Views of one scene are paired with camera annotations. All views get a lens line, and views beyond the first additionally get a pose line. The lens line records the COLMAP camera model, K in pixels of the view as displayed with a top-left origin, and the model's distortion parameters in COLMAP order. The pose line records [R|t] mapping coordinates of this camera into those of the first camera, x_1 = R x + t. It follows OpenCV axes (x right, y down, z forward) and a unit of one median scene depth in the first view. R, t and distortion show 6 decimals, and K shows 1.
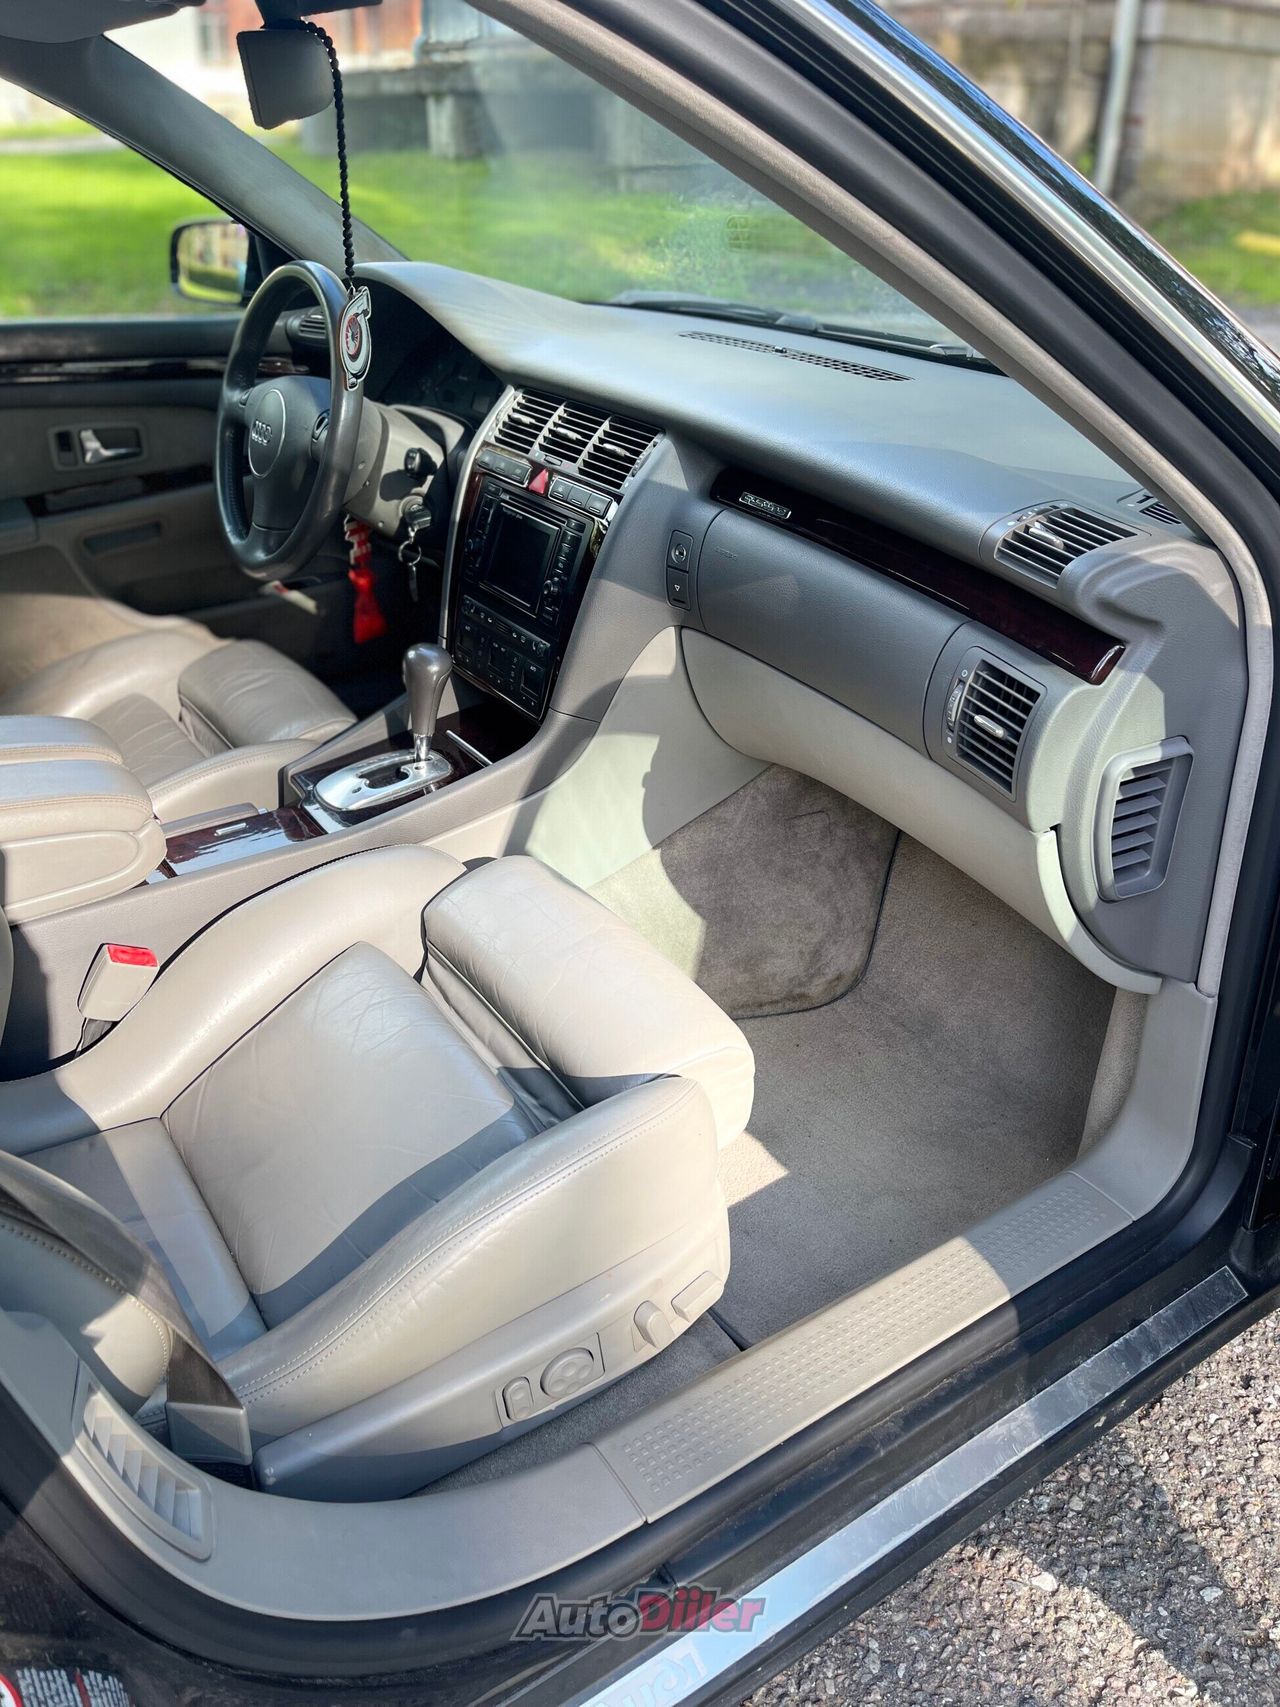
lens RADIAL K [[1272.1, 0, 639.4], [0, 1272.1, 774.3], [0, 0, 1]] dist [-0.001551, -0.004175]
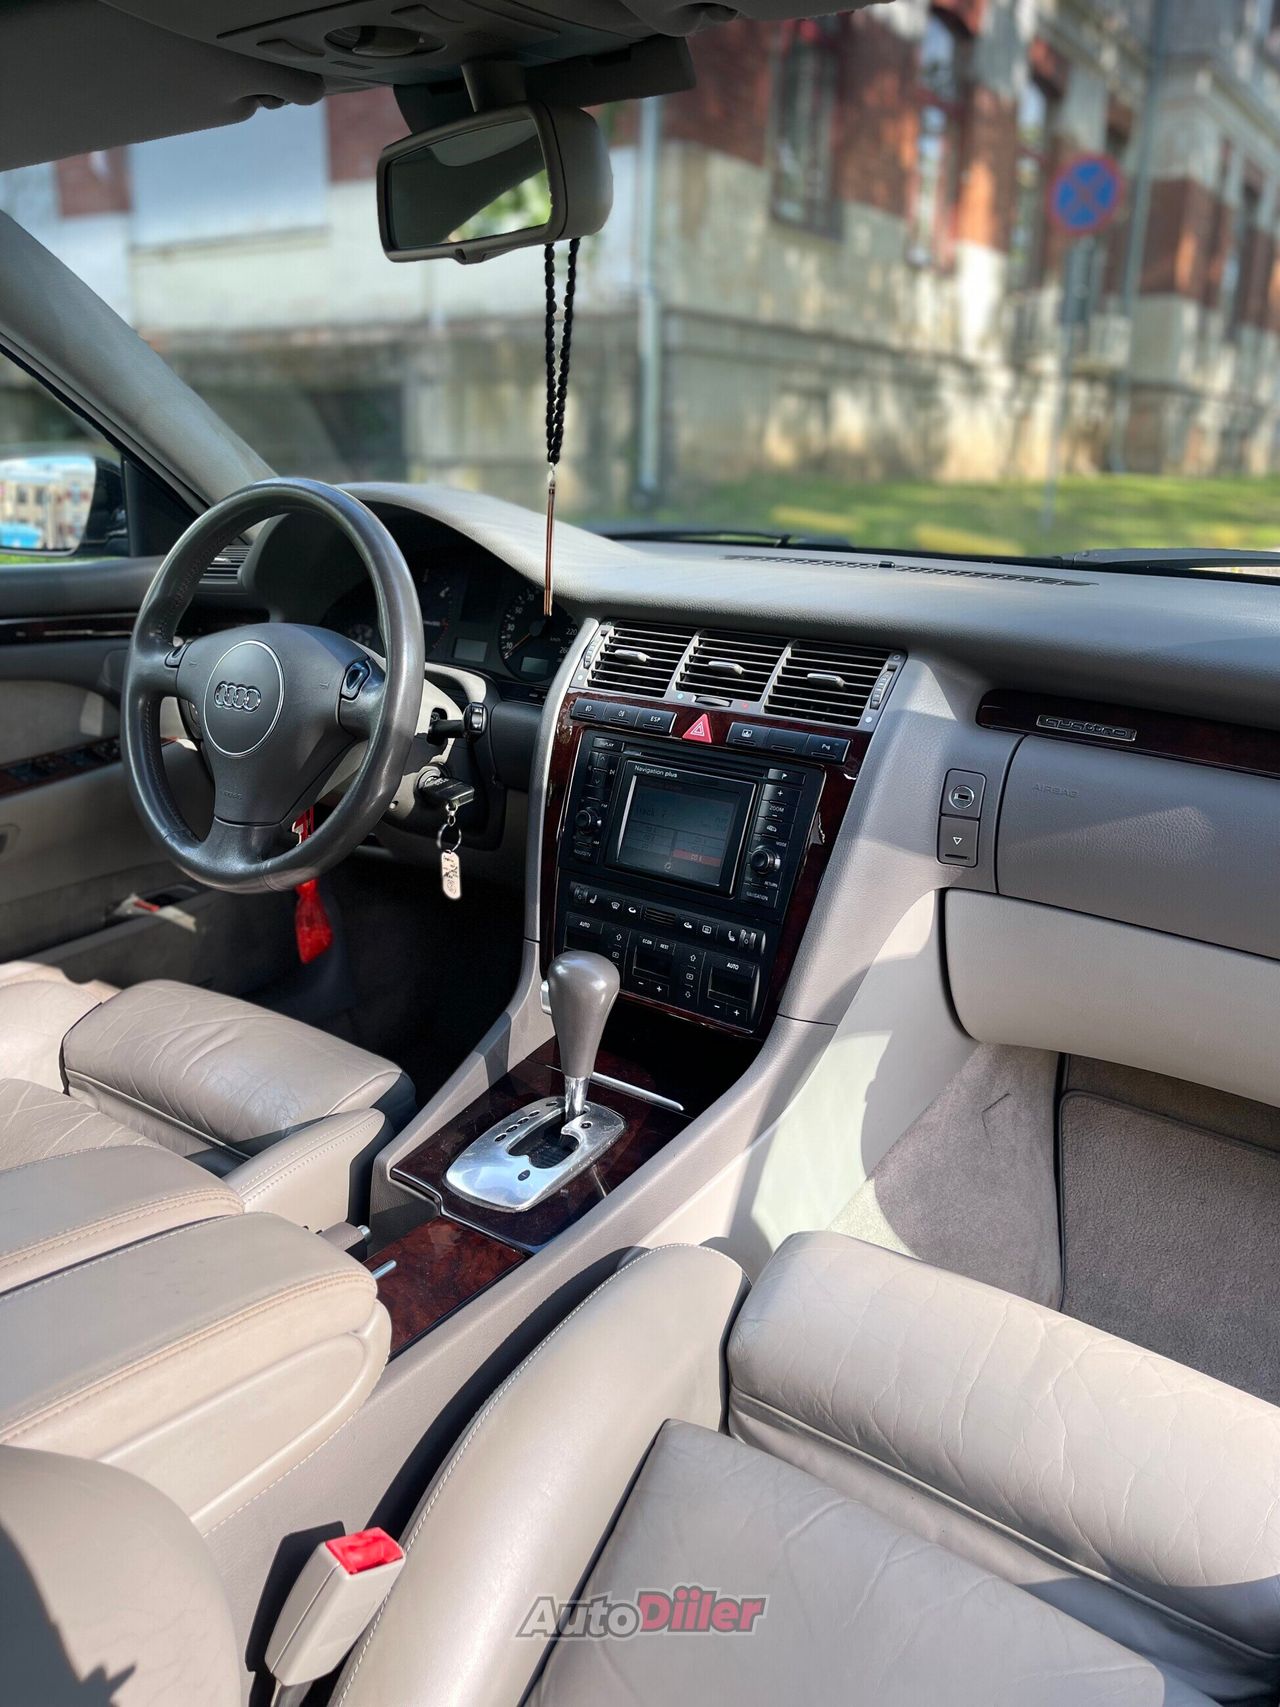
lens RADIAL K [[1272.1, 0, 639.4], [0, 1272.1, 774.3], [0, 0, 1]] dist [-0.001551, -0.004175]
pose [[0.943795, -0.081969, 0.320207, -0.353657], [0.144935, 0.973291, -0.178039, -0.065211], [-0.297061, 0.214442, 0.930467, 0.274666]]
